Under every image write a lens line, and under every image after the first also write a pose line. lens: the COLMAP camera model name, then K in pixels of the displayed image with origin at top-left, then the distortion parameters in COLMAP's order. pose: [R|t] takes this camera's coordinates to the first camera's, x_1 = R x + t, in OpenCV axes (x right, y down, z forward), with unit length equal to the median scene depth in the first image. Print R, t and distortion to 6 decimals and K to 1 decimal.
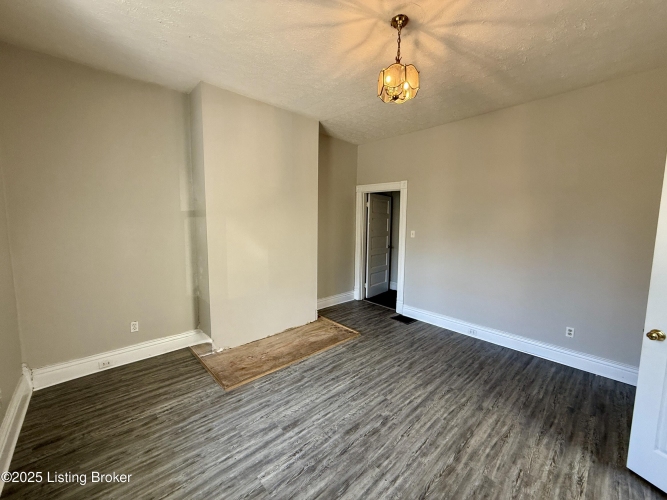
lens RADIAL K [[266.3, 0, 329.8], [0, 266.3, 248.5], [0, 0, 1]] dist [-0.000177, 0.000319]
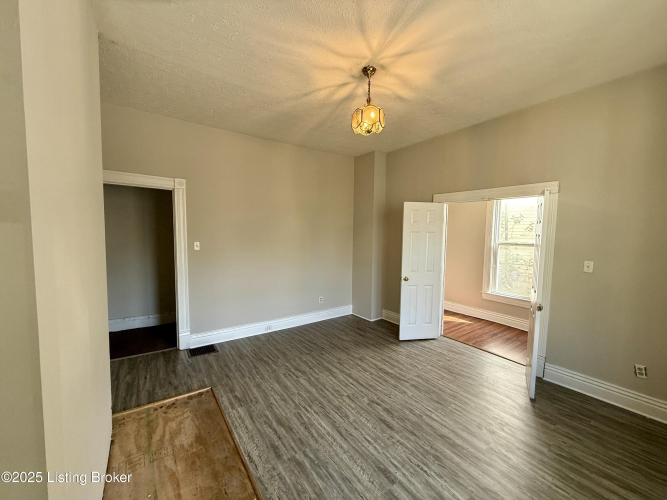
lens RADIAL K [[266.3, 0, 332.5], [0, 266.3, 248.7], [0, 0, 1]] dist [-0.000177, 0.000319]
pose [[0.127827, -0.071509, 0.989215, -0.758485], [0.089756, 0.994139, 0.060267, -0.095317], [-0.987727, 0.081085, 0.133496, 0.790345]]
